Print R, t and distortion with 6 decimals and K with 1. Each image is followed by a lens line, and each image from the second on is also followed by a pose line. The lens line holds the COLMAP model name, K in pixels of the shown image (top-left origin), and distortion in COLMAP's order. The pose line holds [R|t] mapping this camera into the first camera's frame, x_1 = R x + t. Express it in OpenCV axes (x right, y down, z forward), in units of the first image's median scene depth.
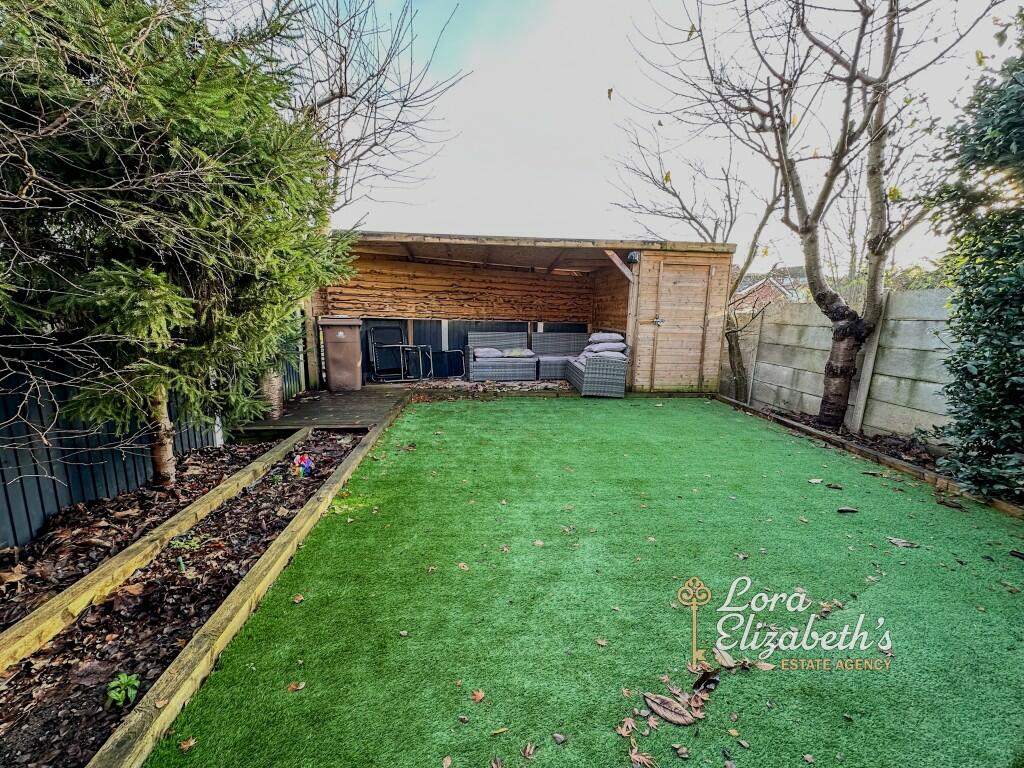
lens RADIAL K [[407.3, 0, 512.0], [0, 407.3, 384.0], [0, 0, 1]] dist [-0.001464, -0.000024]
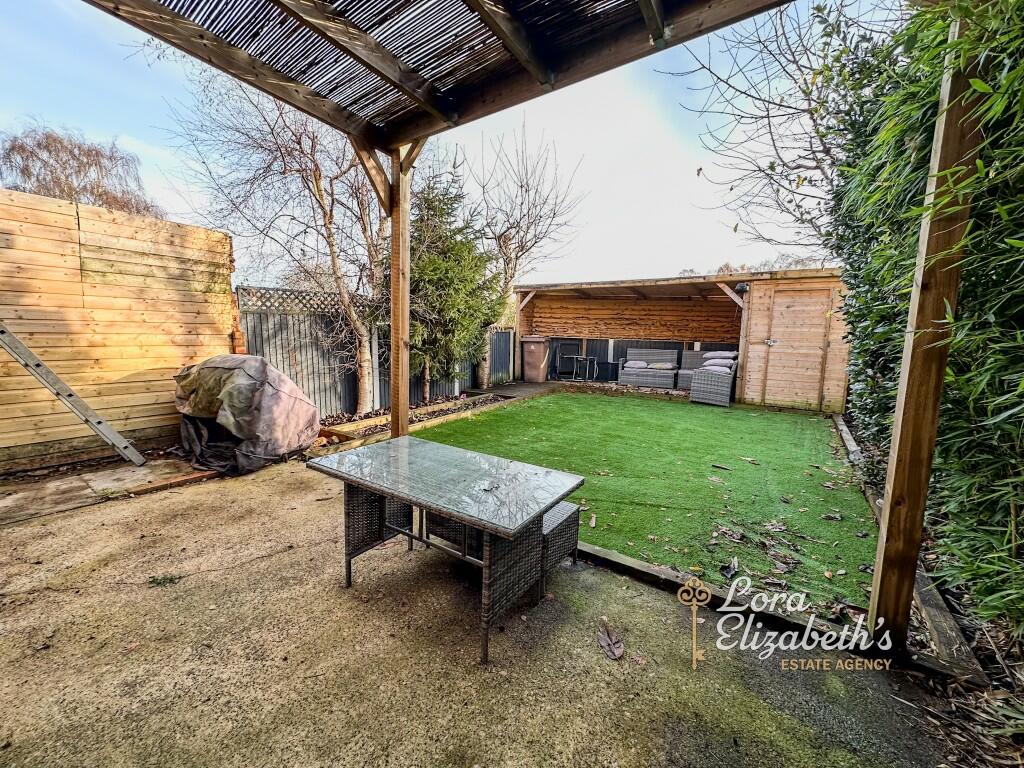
lens RADIAL K [[407.3, 0, 512.0], [0, 407.3, 384.0], [0, 0, 1]] dist [-0.001464, -0.000024]
pose [[0.776465, 0.077518, -0.625374, 0.507022], [-0.108306, 0.994054, -0.011256, 0.048449], [0.620783, 0.076471, 0.780244, -0.291050]]
